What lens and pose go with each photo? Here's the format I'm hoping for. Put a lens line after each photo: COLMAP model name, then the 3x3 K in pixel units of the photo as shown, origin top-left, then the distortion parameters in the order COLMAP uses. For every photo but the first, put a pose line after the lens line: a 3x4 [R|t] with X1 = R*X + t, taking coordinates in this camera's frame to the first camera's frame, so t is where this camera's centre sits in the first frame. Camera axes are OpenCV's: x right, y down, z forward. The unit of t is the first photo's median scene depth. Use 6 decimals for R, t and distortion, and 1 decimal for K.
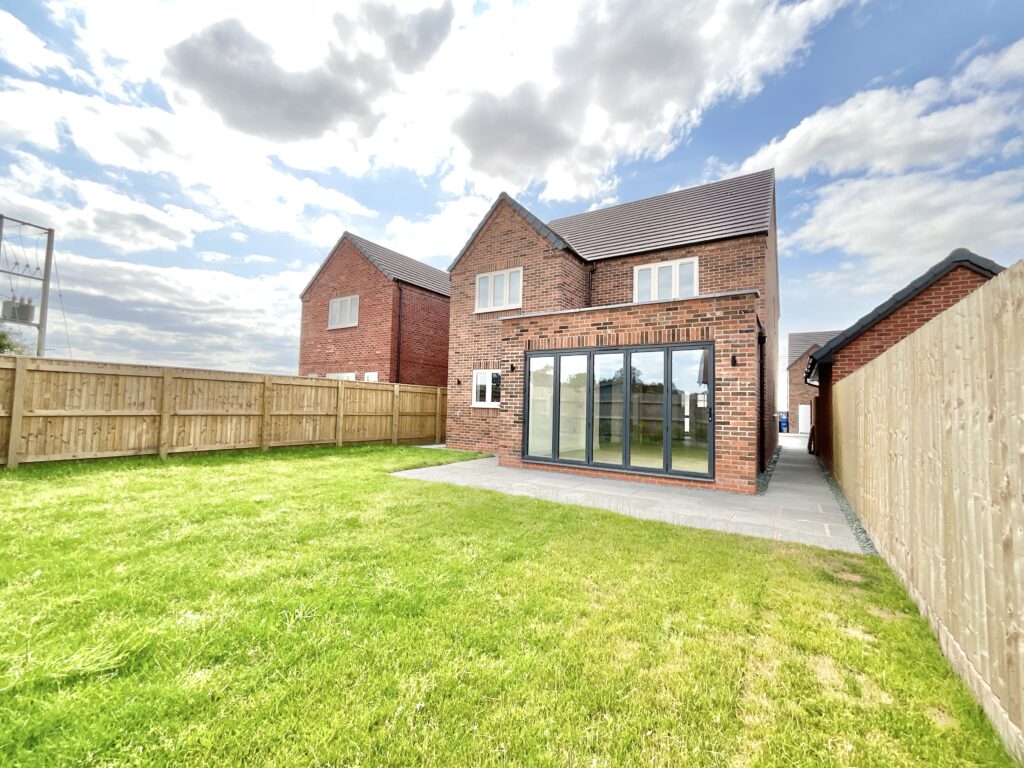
lens RADIAL K [[418.3, 0, 512.0], [0, 418.3, 384.0], [0, 0, 1]] dist [-0.010216, -0.000005]
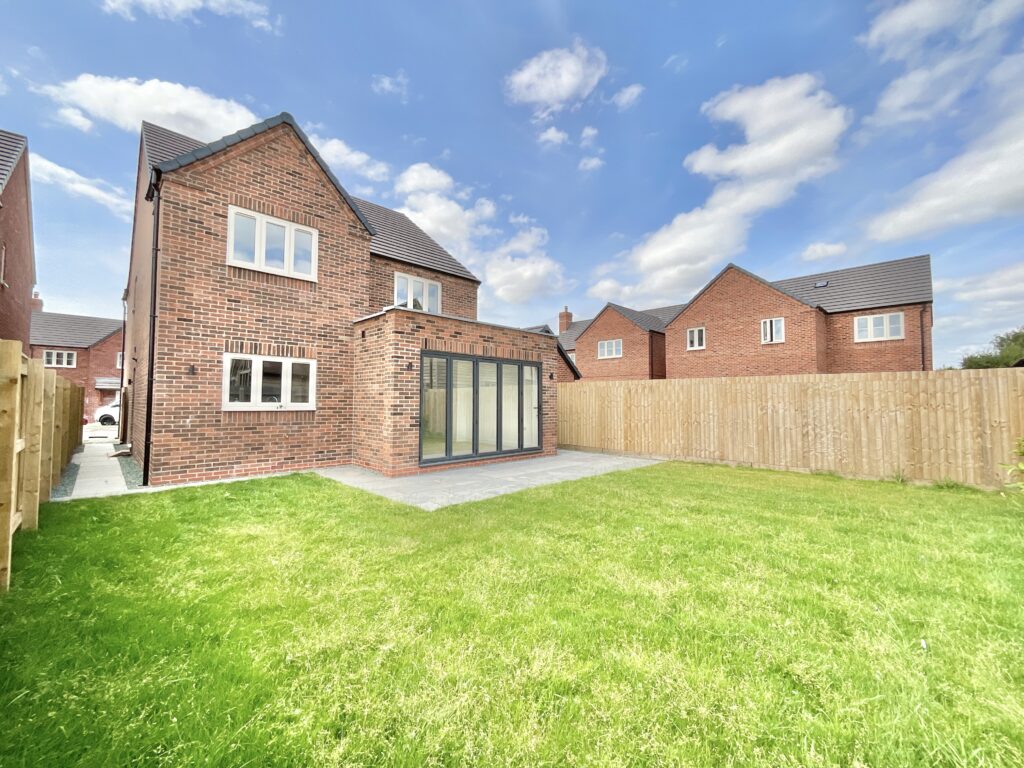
lens RADIAL K [[418.3, 0, 512.0], [0, 418.3, 384.0], [0, 0, 1]] dist [-0.010216, -0.000005]
pose [[0.224629, 0.020895, 0.974220, -0.834224], [-0.048445, 0.998773, -0.010252, -0.001220], [-0.973239, -0.044893, 0.225366, 0.583018]]
